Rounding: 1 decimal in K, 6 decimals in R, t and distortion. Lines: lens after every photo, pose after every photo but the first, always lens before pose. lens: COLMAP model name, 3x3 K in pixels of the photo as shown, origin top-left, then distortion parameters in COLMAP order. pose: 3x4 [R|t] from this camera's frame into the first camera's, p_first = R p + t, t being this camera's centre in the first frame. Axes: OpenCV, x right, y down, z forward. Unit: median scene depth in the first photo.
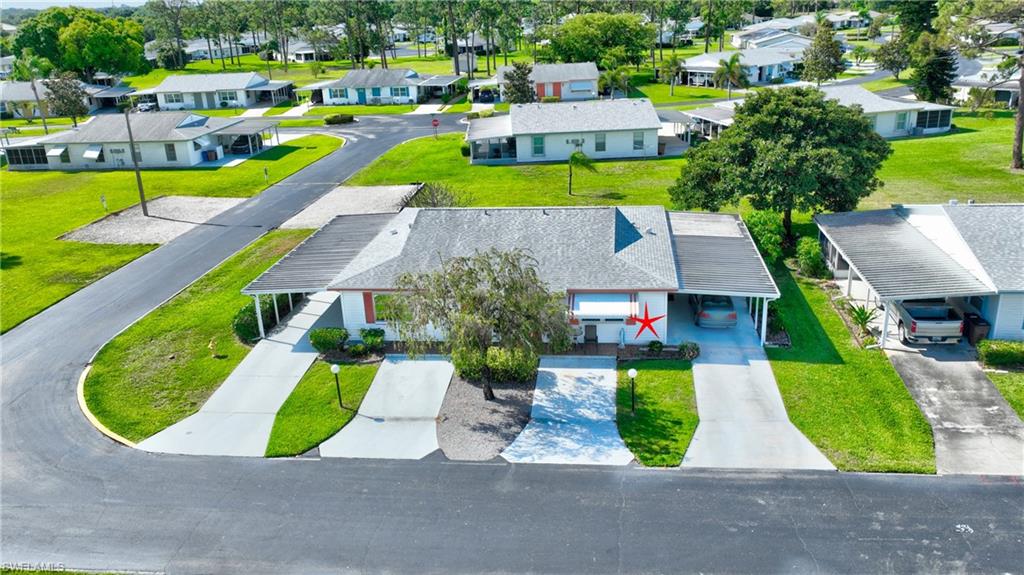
lens RADIAL K [[820.6, 0, 521.9], [0, 820.6, 297.9], [0, 0, 1]] dist [0.008361, -0.001496]
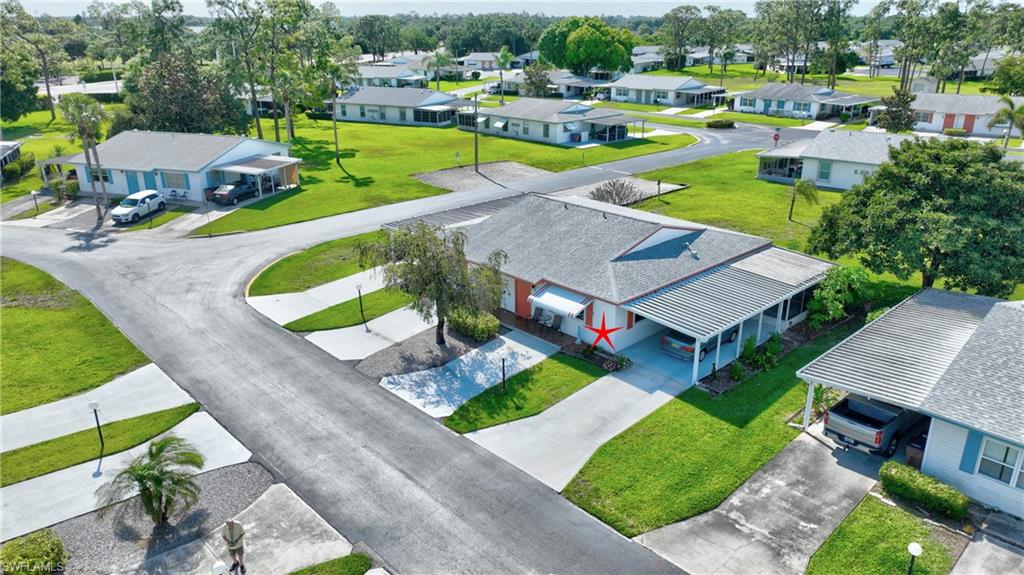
lens RADIAL K [[719.8, 0, 512.0], [0, 719.8, 287.5], [0, 0, 1]] dist [0.006934, 0.002694]
pose [[0.762544, 0.259778, -0.592488, 0.506312], [-0.250515, 0.962956, 0.099793, -0.071724], [0.596464, 0.072331, 0.799374, 0.139328]]
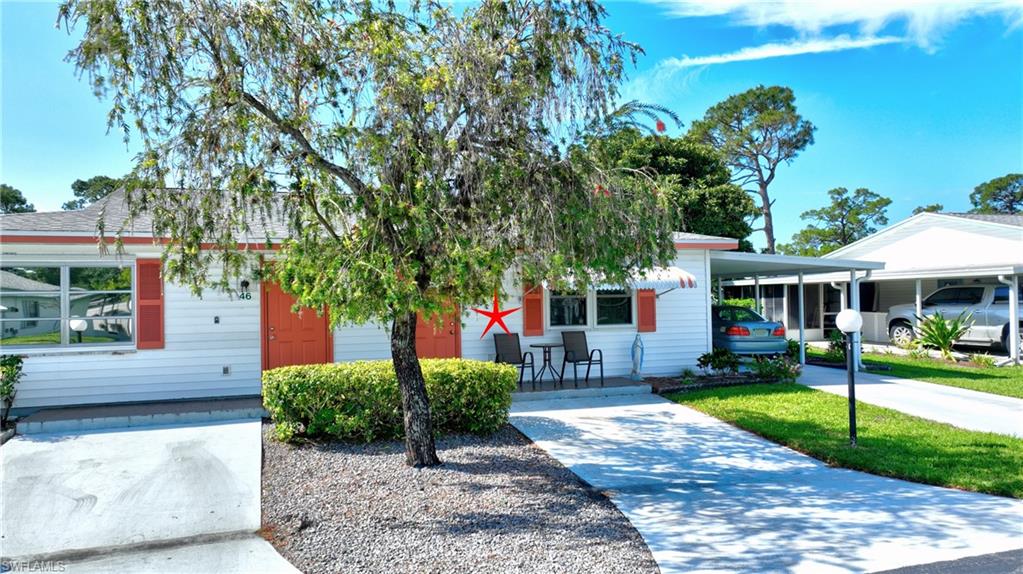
lens RADIAL K [[739.6, 0, 511.5], [0, 739.6, 287.0], [0, 0, 1]] dist [0.003382, 0.000514]
pose [[0.905866, 0.033924, 0.422203, -0.097160], [0.126935, 0.929230, -0.347014, 0.121516], [-0.404096, 0.367940, 0.837452, 0.553456]]
